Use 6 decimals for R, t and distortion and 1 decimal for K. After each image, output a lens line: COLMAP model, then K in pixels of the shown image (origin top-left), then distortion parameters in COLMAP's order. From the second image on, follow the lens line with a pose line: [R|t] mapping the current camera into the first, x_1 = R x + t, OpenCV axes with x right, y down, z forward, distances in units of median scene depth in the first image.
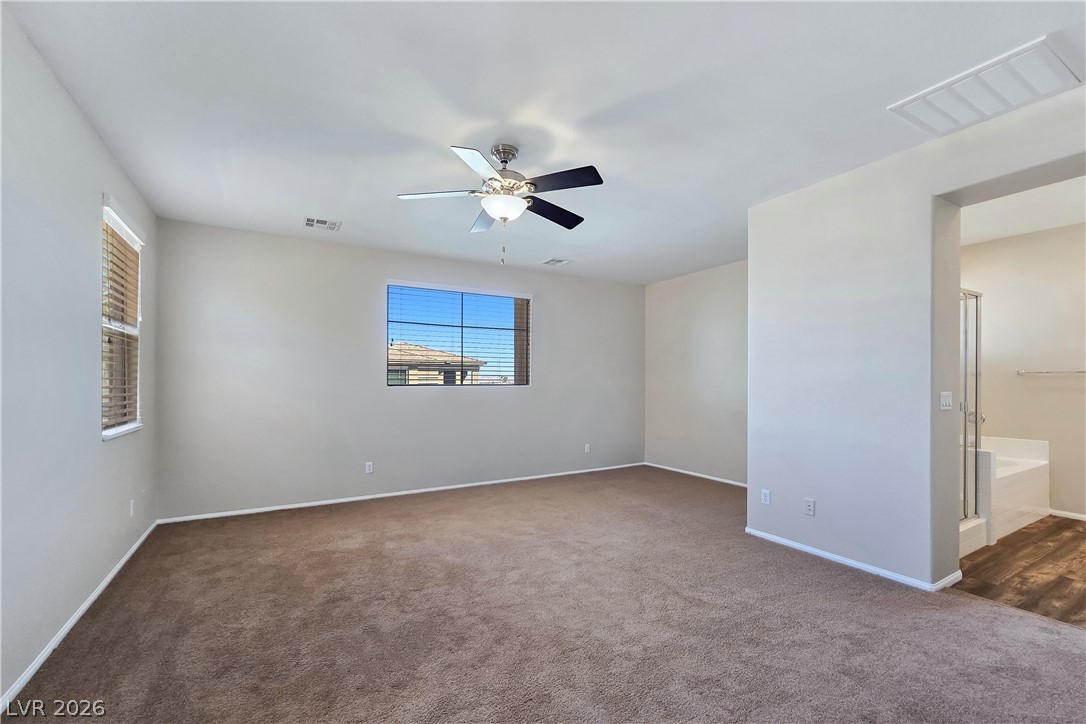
lens RADIAL K [[445.8, 0, 540.9], [0, 445.8, 384.1], [0, 0, 1]] dist [0.000446, 0.000199]
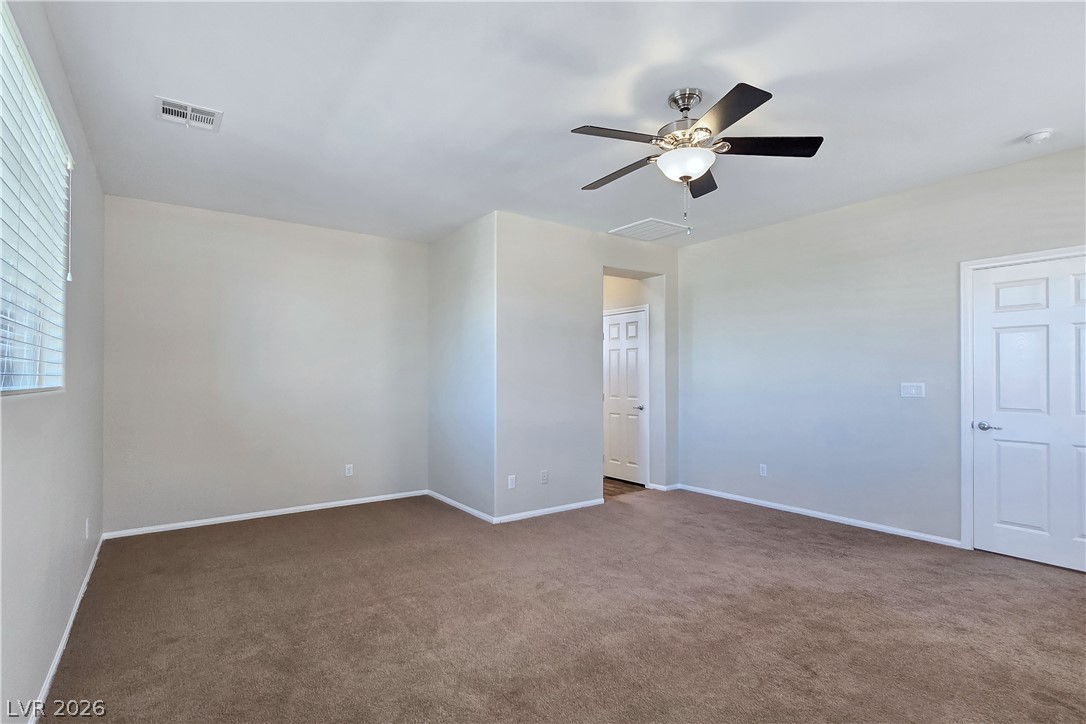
lens RADIAL K [[534.4, 0, 543.4], [0, 534.4, 373.4], [0, 0, 1]] dist [-0.000016, -0.000029]
pose [[-0.101371, 0.003345, 0.994843, -0.984359], [0.002935, 0.999991, -0.003064, -0.012139], [-0.994844, 0.002610, -0.101380, 1.286898]]
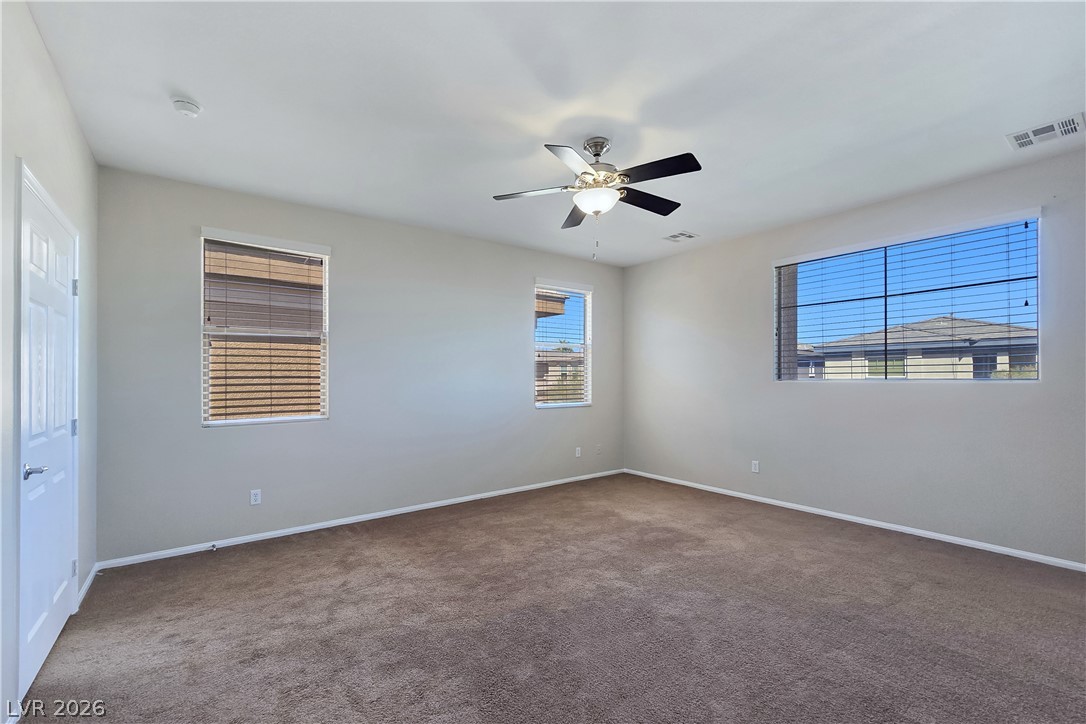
lens RADIAL K [[462.6, 0, 541.0], [0, 462.6, 375.1], [0, 0, 1]] dist [-0.000256, -0.000063]
pose [[0.132304, -0.007281, -0.991182, 0.875891], [0.000042, 0.999973, -0.007340, -0.001105], [0.991209, 0.000930, 0.132300, 0.706225]]
